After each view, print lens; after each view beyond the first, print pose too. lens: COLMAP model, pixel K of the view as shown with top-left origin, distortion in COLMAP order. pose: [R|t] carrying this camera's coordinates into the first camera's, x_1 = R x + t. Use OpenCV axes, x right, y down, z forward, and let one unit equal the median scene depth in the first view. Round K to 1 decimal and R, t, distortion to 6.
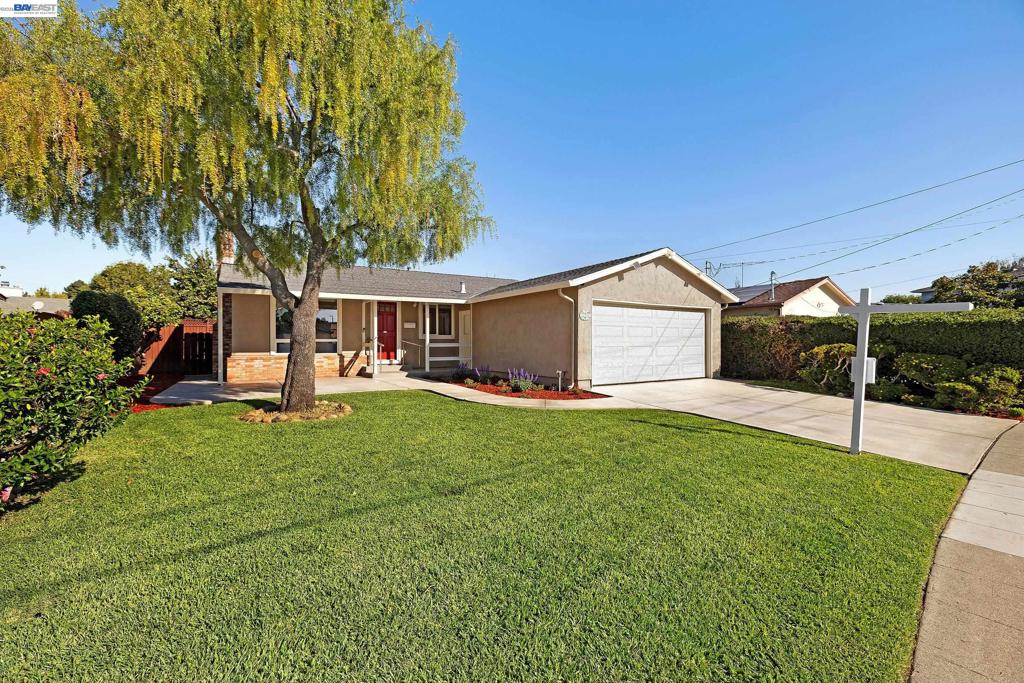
lens RADIAL K [[429.7, 0, 512.0], [0, 429.7, 343.1], [0, 0, 1]] dist [0.001458, -0.000025]
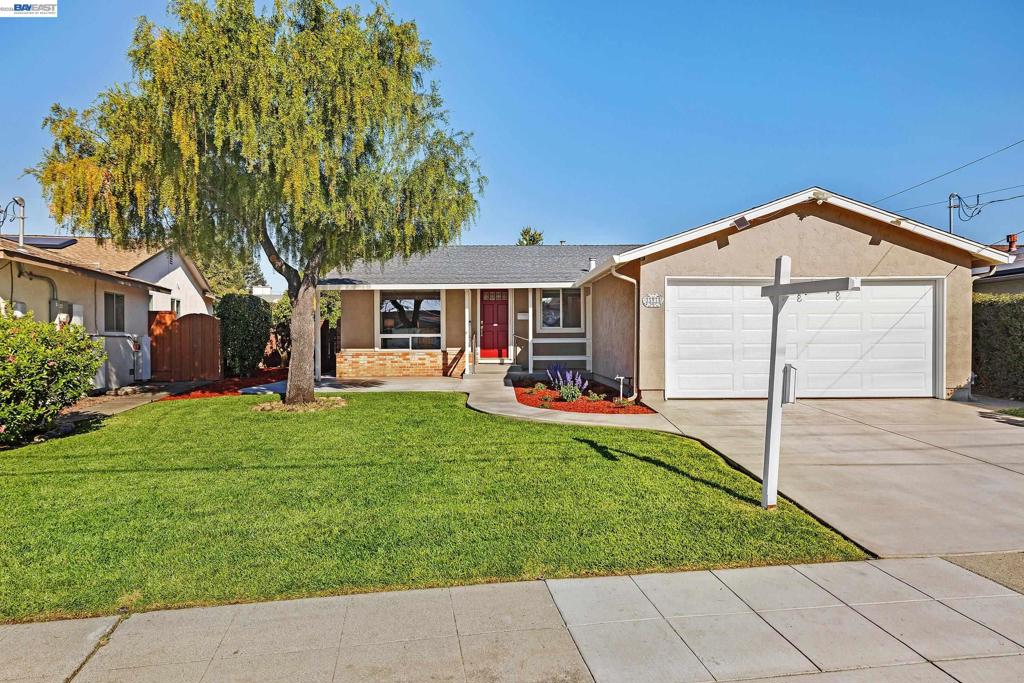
lens RADIAL K [[619.1, 0, 511.3], [0, 619.1, 340.1], [0, 0, 1]] dist [-0.003190, -0.000505]
pose [[0.843717, 0.000966, -0.536788, 0.415456], [0.002720, 0.999978, 0.006074, -0.004261], [0.536782, -0.006584, 0.843695, -0.004676]]
